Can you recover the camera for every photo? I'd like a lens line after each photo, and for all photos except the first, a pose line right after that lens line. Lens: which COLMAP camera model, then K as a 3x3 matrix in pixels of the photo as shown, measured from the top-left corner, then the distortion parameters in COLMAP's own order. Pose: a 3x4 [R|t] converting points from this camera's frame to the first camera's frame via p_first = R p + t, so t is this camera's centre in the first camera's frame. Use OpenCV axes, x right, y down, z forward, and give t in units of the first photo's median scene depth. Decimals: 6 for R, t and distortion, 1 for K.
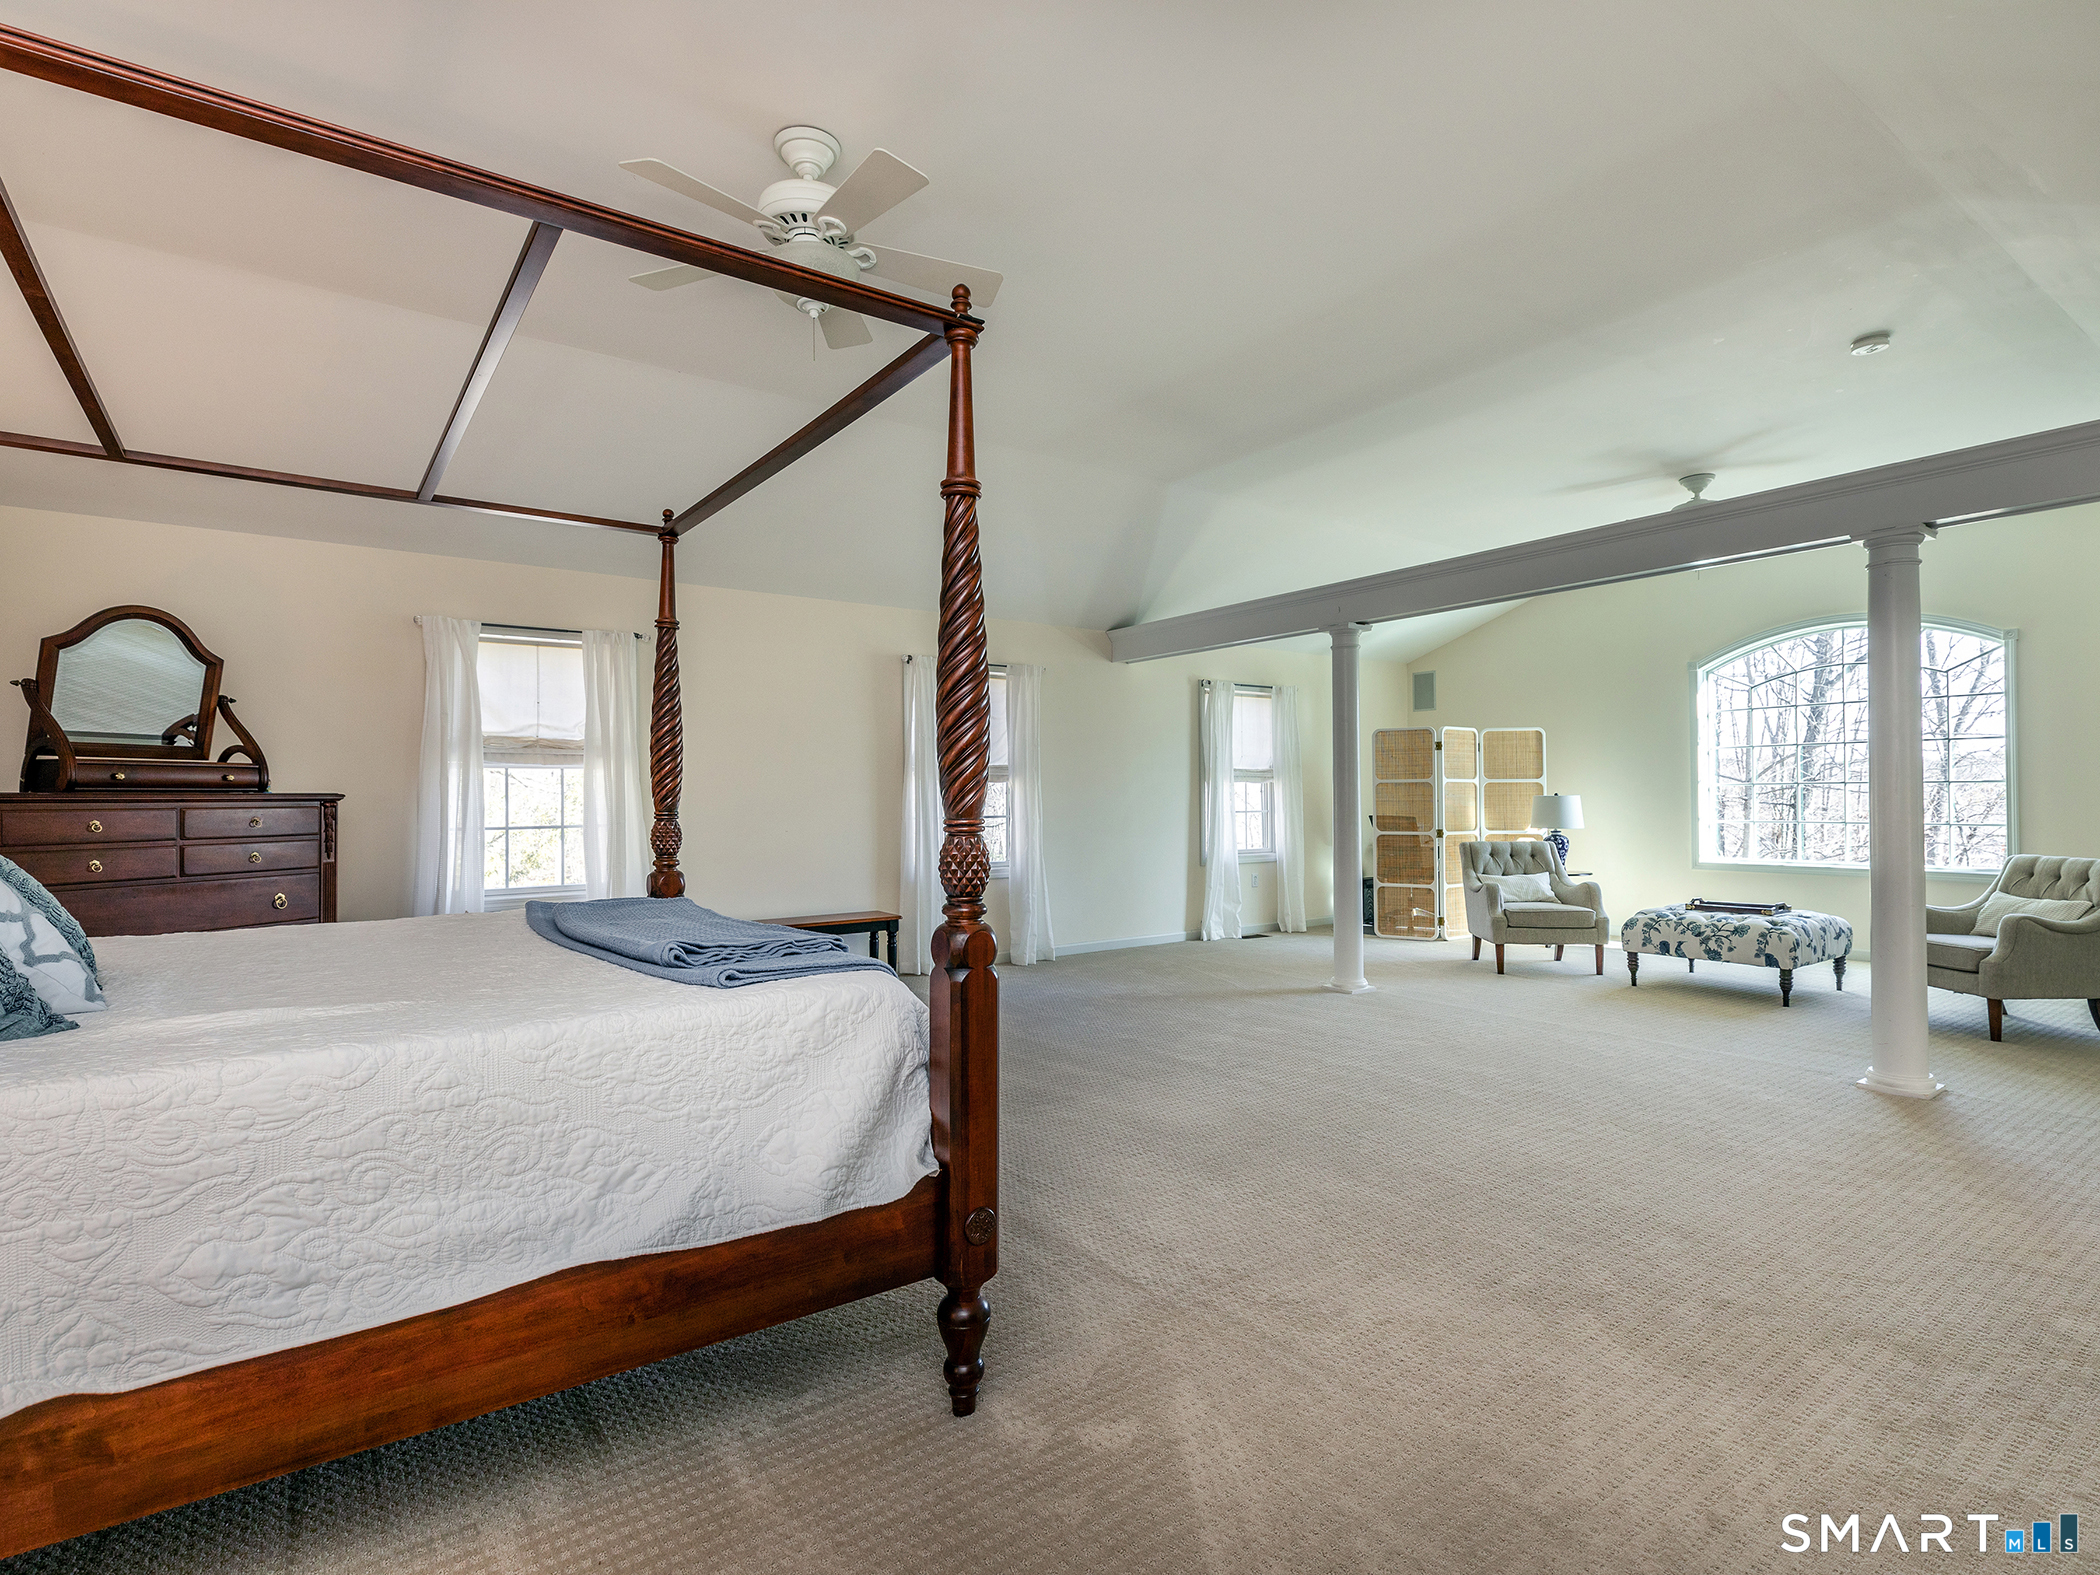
lens RADIAL K [[1015.9, 0, 1050.0], [0, 1015.9, 787.5], [0, 0, 1]] dist [0.011220, -0.001258]
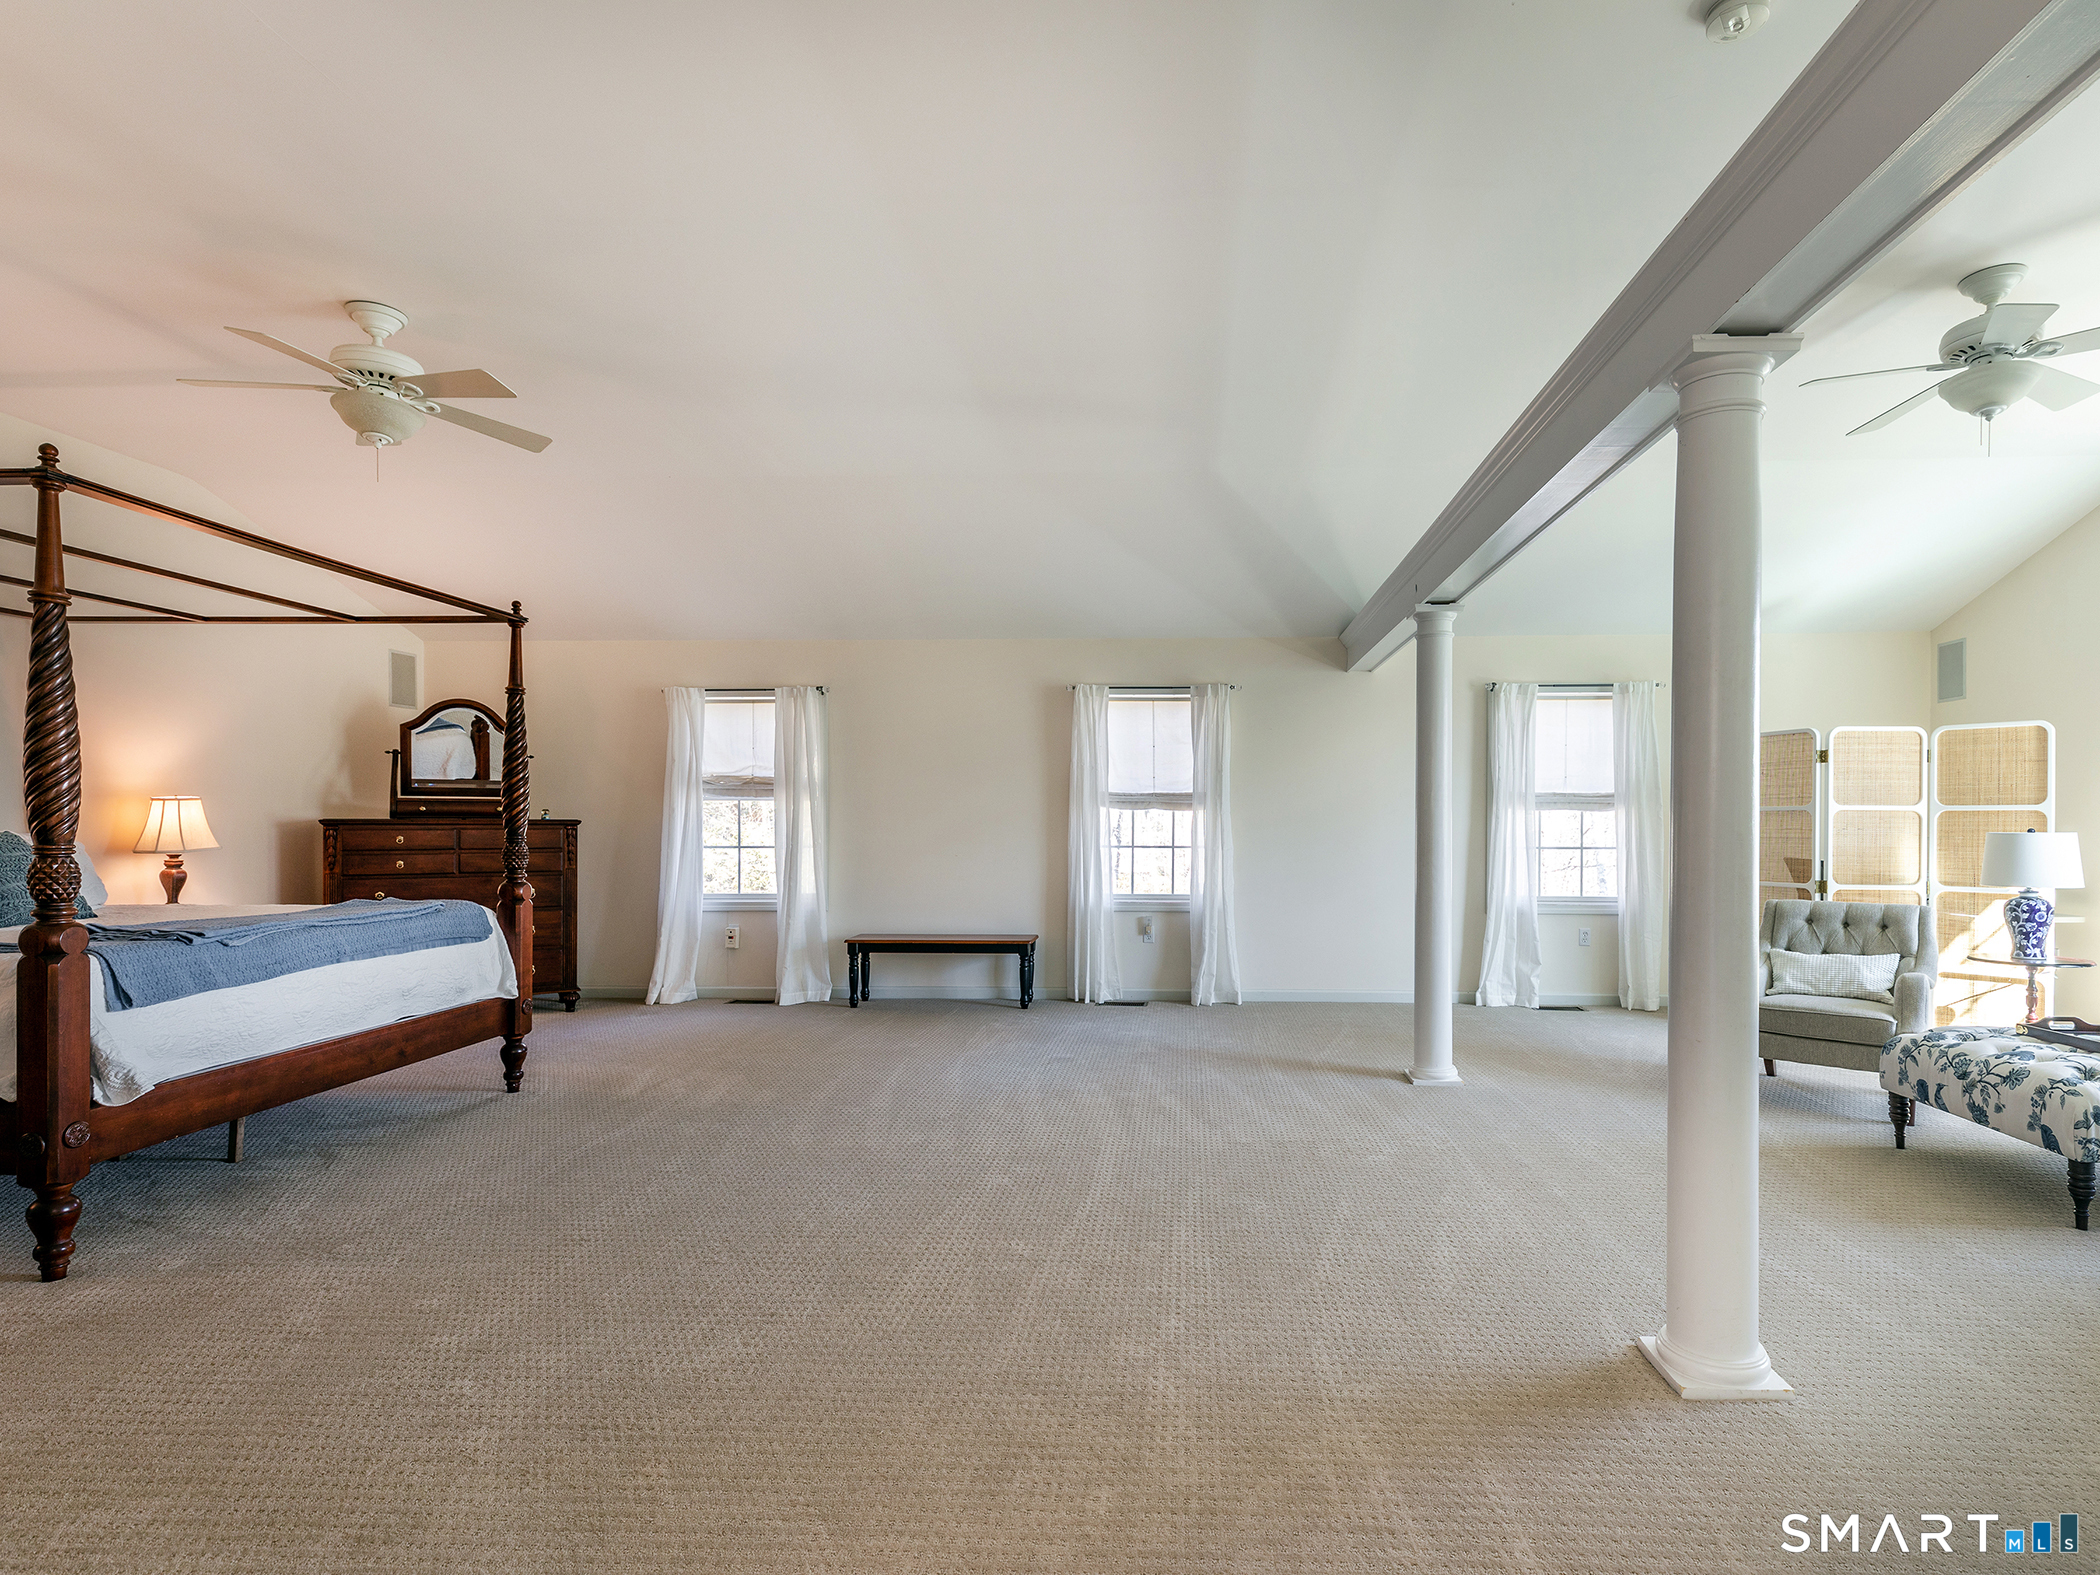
lens RADIAL K [[1022.2, 0, 1050.4], [0, 1022.2, 828.4], [0, 0, 1]] dist [0.003265, -0.000377]
pose [[0.797987, 0.011304, -0.602568, 0.551475], [-0.001325, 0.999855, 0.017002, -0.005950], [0.602673, -0.012769, 0.797886, 0.215378]]
